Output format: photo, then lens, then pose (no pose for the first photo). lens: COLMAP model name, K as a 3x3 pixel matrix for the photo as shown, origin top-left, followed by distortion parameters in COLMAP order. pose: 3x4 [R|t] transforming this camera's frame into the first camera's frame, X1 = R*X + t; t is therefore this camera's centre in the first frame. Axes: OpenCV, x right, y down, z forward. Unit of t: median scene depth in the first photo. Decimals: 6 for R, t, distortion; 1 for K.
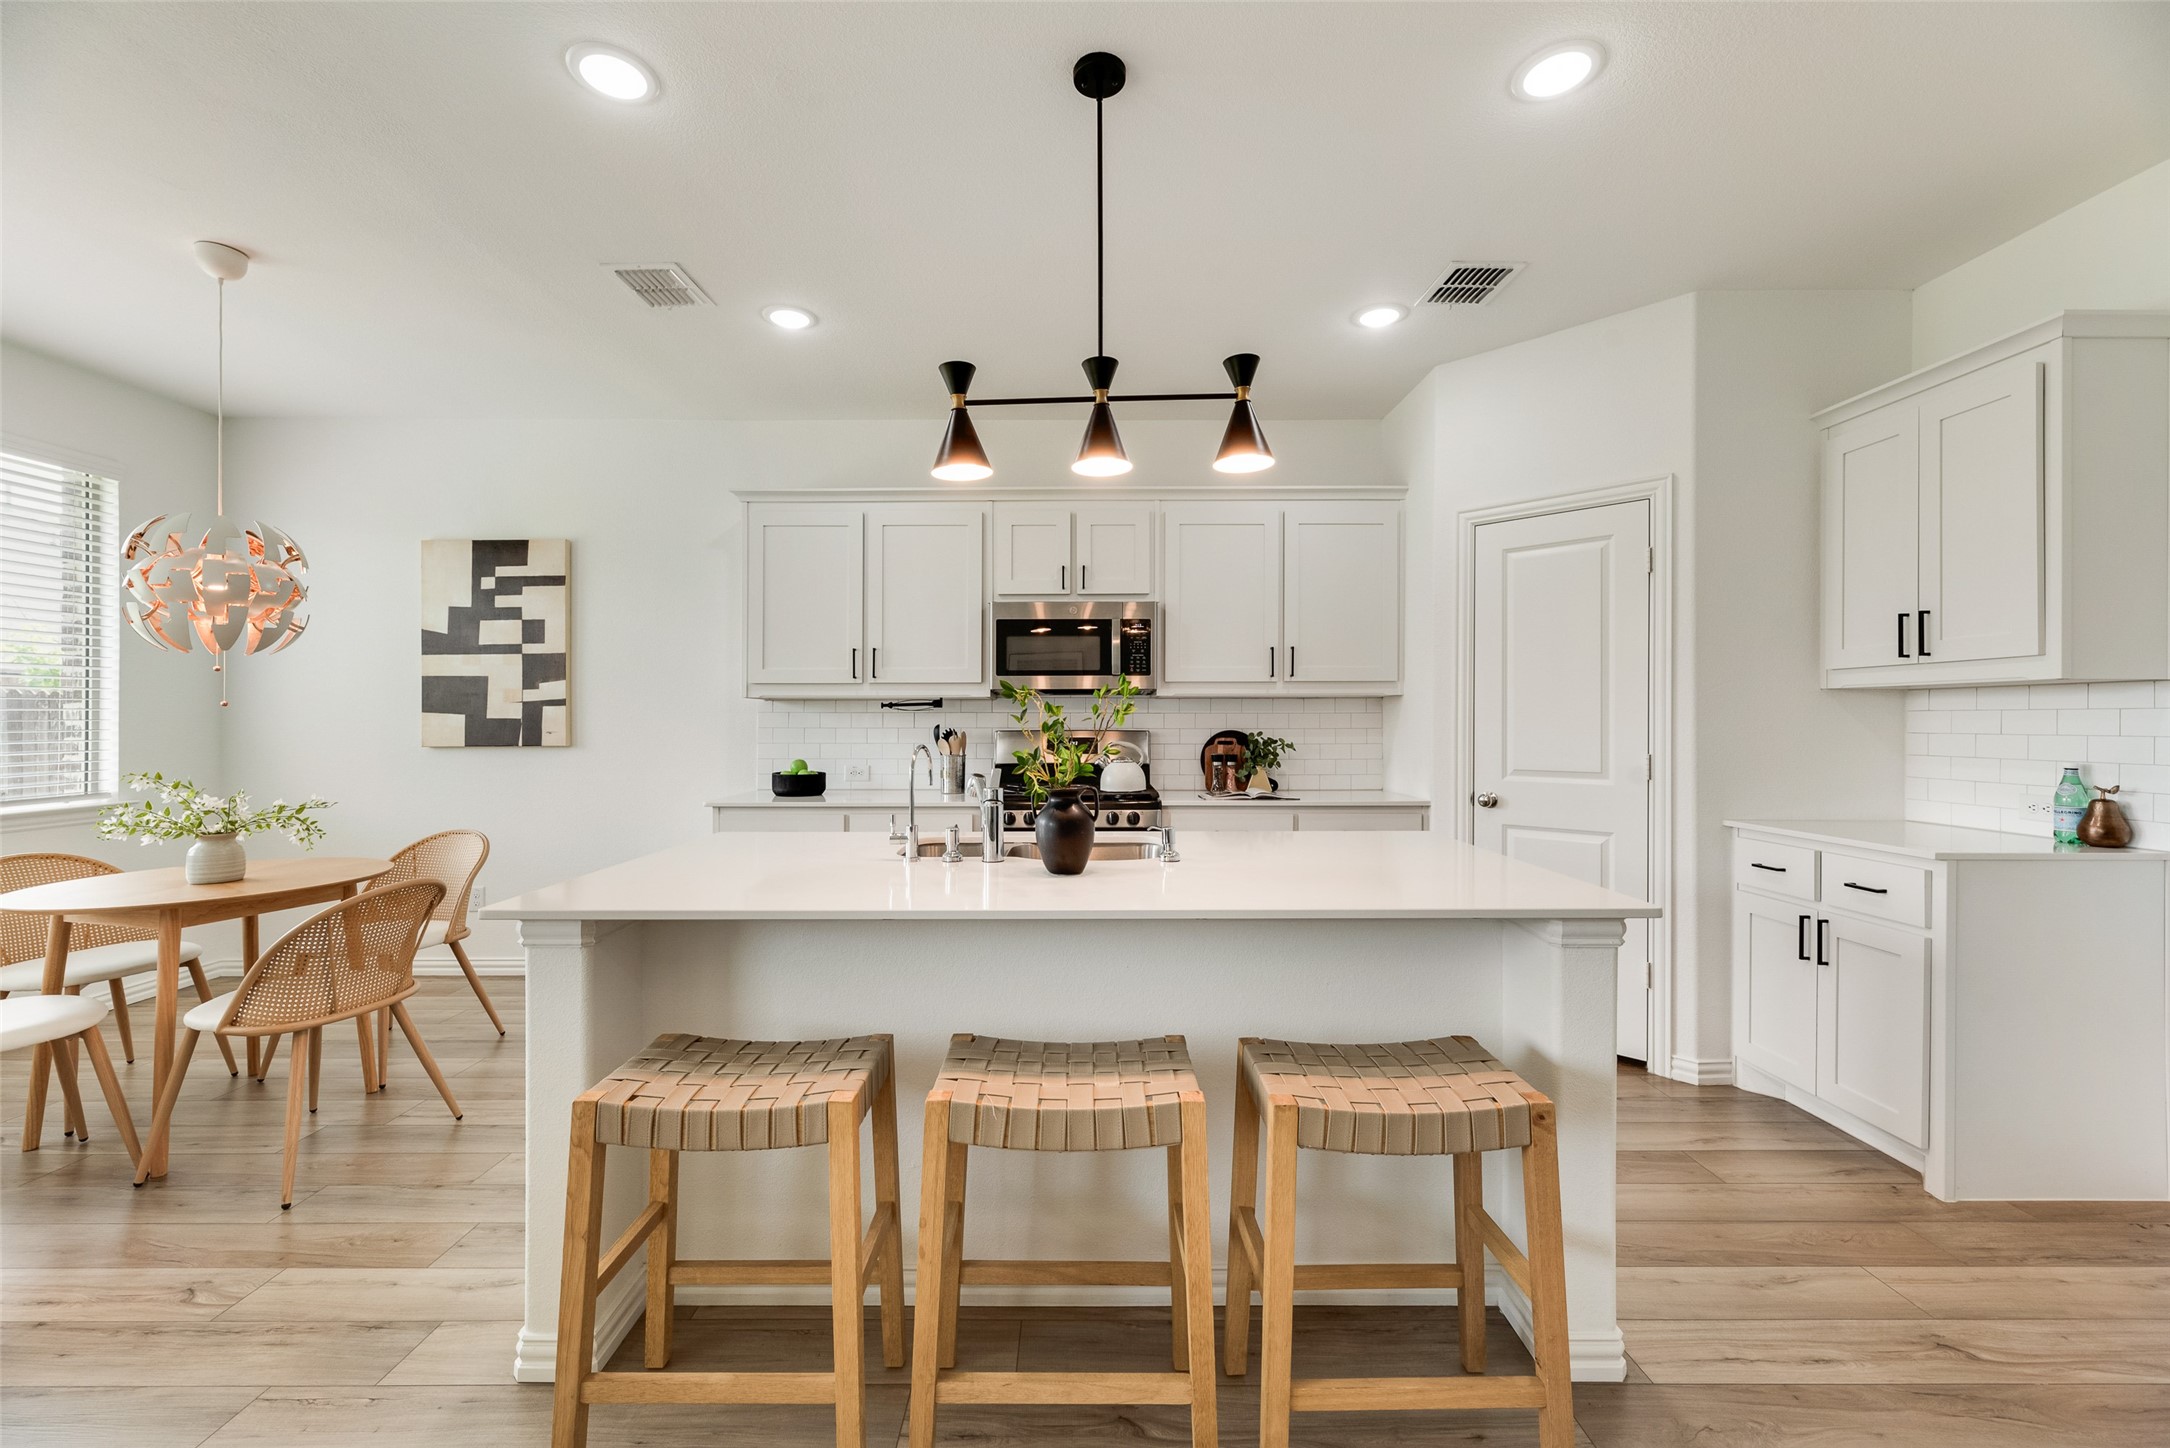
lens RADIAL K [[867.2, 0, 1088.3], [0, 867.2, 715.7], [0, 0, 1]] dist [-0.000741, -0.000392]
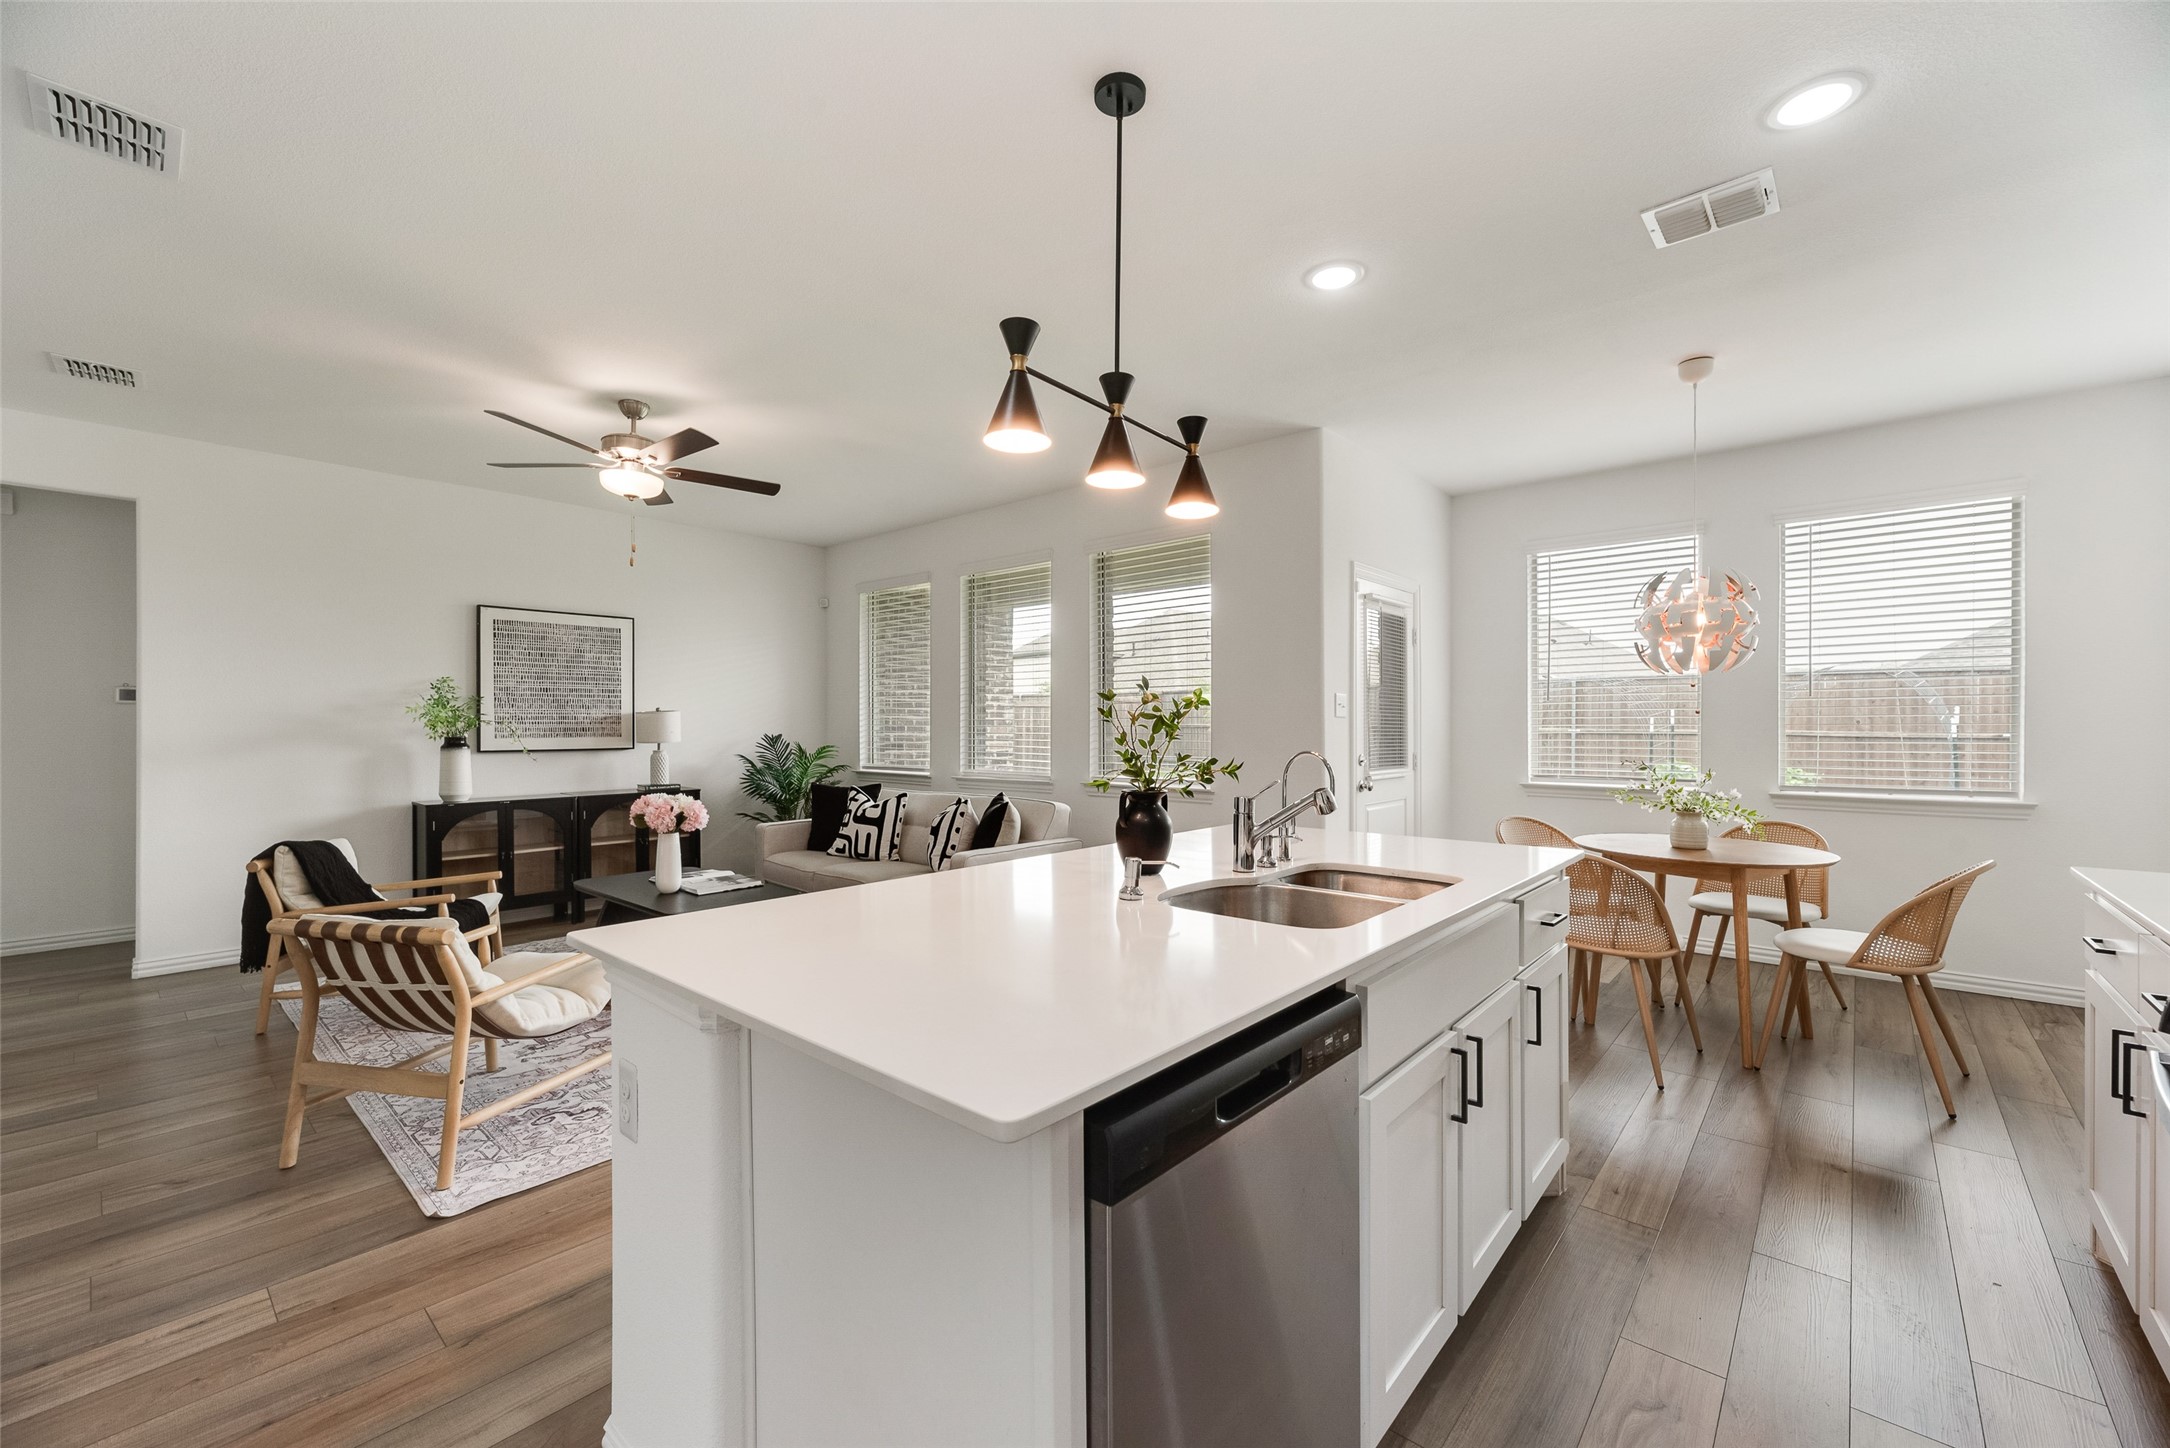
lens RADIAL K [[868.9, 0, 1084.9], [0, 868.9, 730.9], [0, 0, 1]] dist [0.000033, -0.000332]
pose [[-0.663853, 0.005426, -0.747843, 0.403353], [0.004056, 0.999985, 0.003655, 0.004096], [0.747852, -0.000607, -0.663866, 0.818801]]
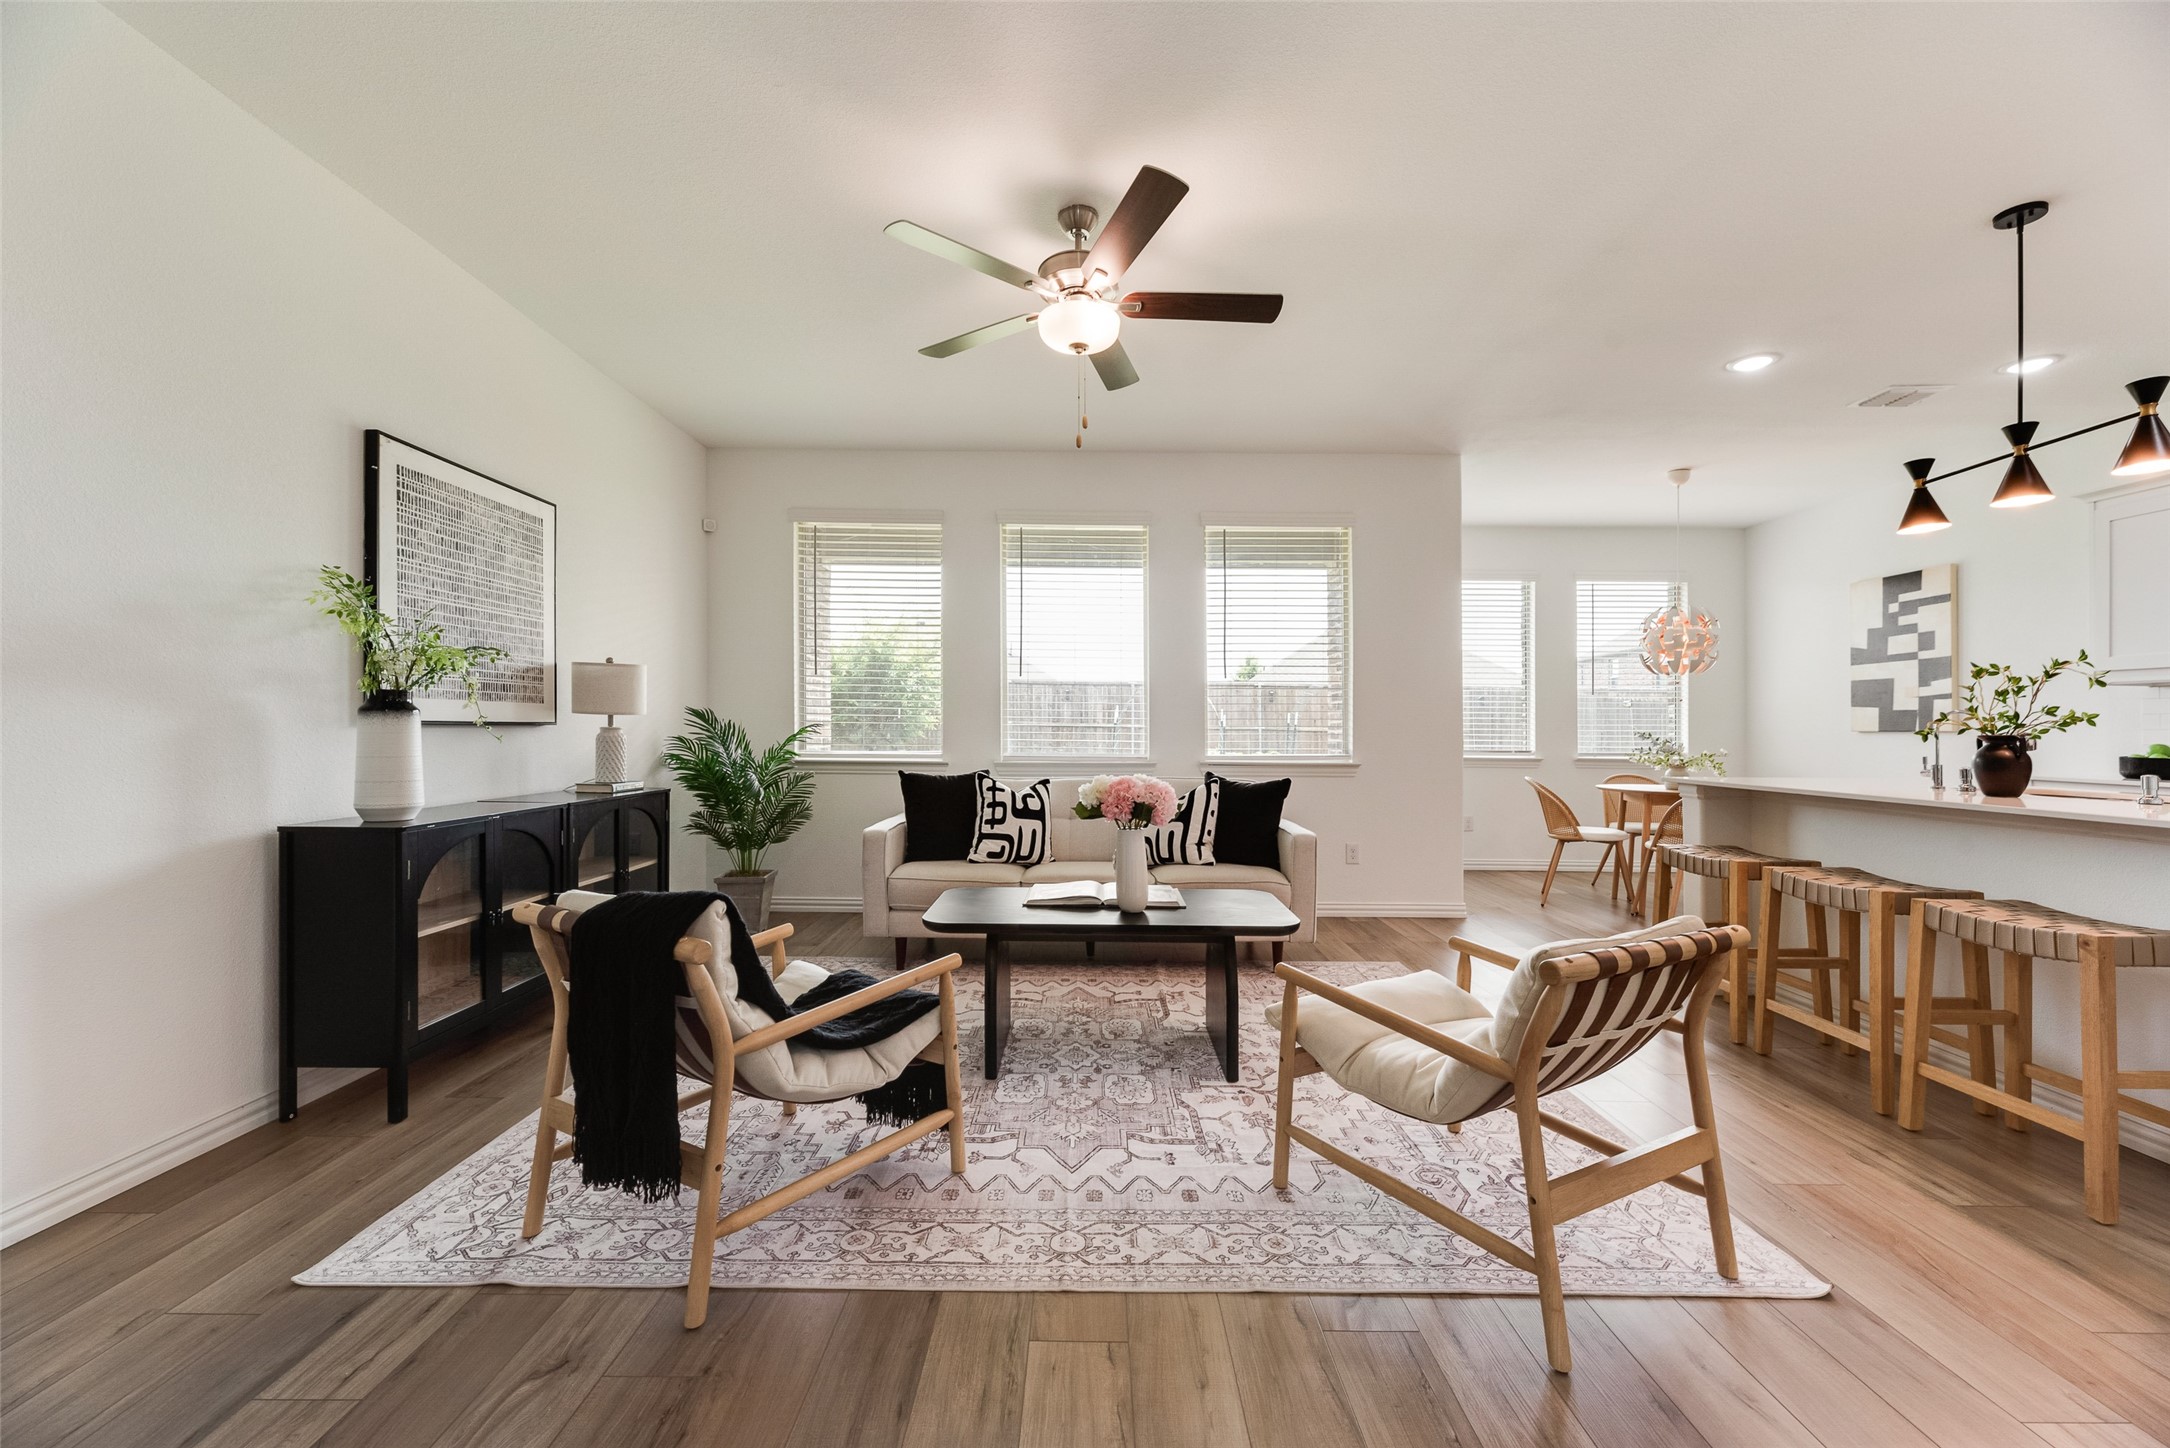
lens RADIAL K [[878.9, 0, 1085.0], [0, 878.9, 724.0], [0, 0, 1]] dist [0.001642, -0.000155]
pose [[-0.008985, -0.006986, -0.999935, 0.706065], [-0.004632, 0.999965, -0.006945, 0.041951], [0.999949, 0.004569, -0.009017, -0.236661]]
